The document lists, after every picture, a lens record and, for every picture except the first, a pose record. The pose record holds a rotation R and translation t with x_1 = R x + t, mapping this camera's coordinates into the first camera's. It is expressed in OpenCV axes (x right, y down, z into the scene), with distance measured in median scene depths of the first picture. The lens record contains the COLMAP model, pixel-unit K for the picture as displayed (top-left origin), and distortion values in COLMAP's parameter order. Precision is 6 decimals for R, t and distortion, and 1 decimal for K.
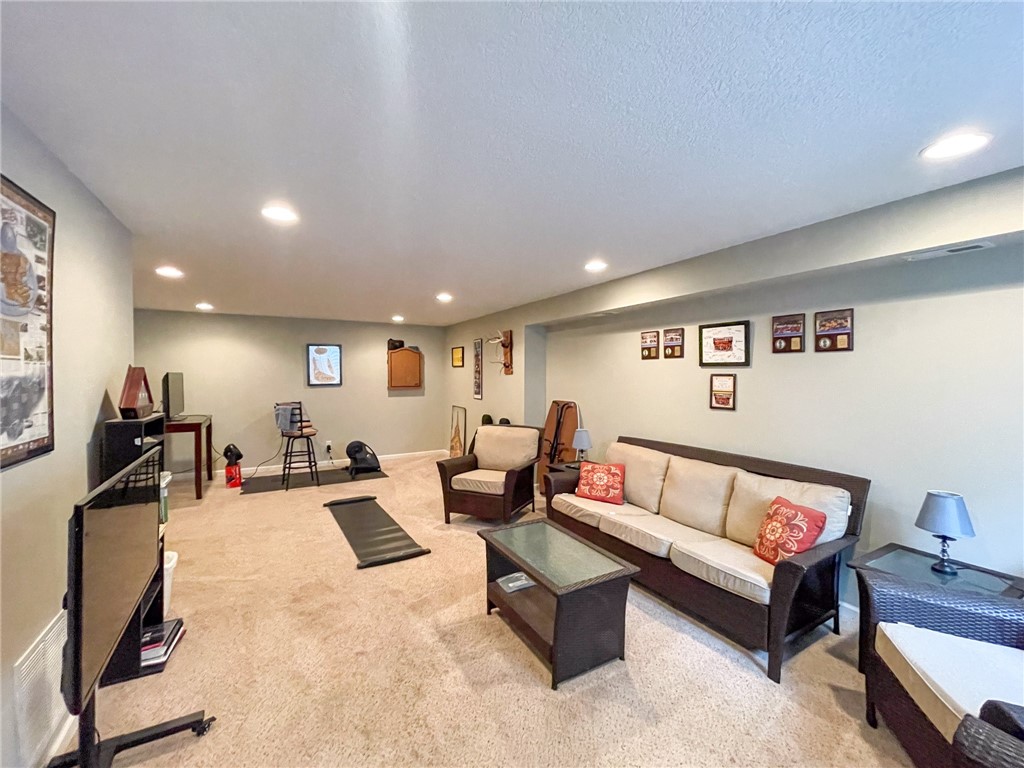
lens RADIAL K [[428.5, 0, 506.3], [0, 428.5, 375.7], [0, 0, 1]] dist [-0.002121, -0.000111]
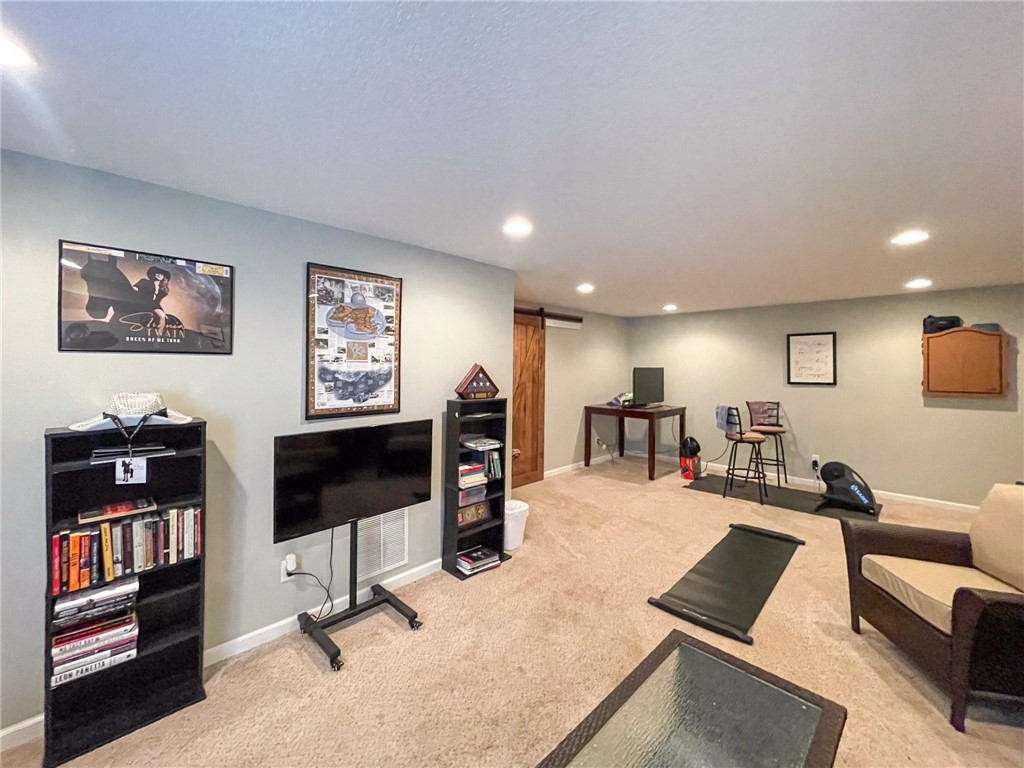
lens RADIAL K [[418.5, 0, 499.7], [0, 418.5, 361.8], [0, 0, 1]] dist [-0.000463, 0.000122]
pose [[0.251982, -0.008540, -0.967694, 0.351191], [-0.009084, 0.999896, -0.011190, -0.009843], [0.967689, 0.011610, 0.251878, 0.467100]]
